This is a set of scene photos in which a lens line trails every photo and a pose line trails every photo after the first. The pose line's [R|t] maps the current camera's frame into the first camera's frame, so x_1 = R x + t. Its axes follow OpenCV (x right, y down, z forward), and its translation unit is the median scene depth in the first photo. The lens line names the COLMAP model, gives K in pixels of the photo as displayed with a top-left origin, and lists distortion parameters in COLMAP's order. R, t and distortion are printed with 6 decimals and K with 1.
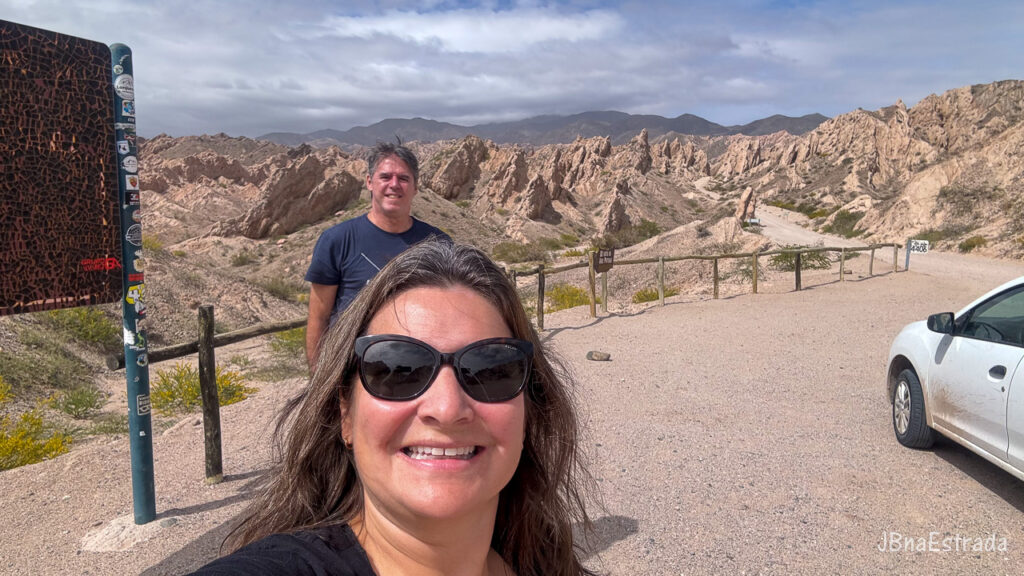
lens RADIAL K [[761.0, 0, 512.0], [0, 761.0, 288.0], [0, 0, 1]] dist [0.002802, -0.004149]
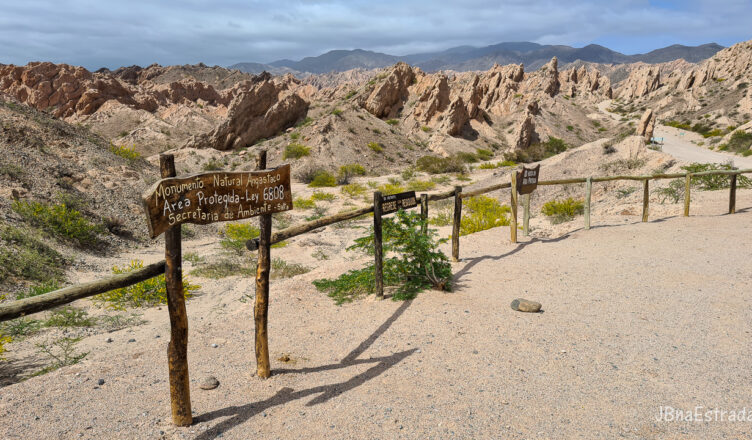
lens RADIAL K [[523.1, 0, 376.0], [0, 523.1, 220.0], [0, 0, 1]] dist [-0.001247, 0.000277]
pose [[0.992823, 0.027866, -0.116299, 0.007427], [-0.019882, 0.997401, 0.069254, -0.015609], [0.117926, -0.066445, 0.990797, 0.188595]]
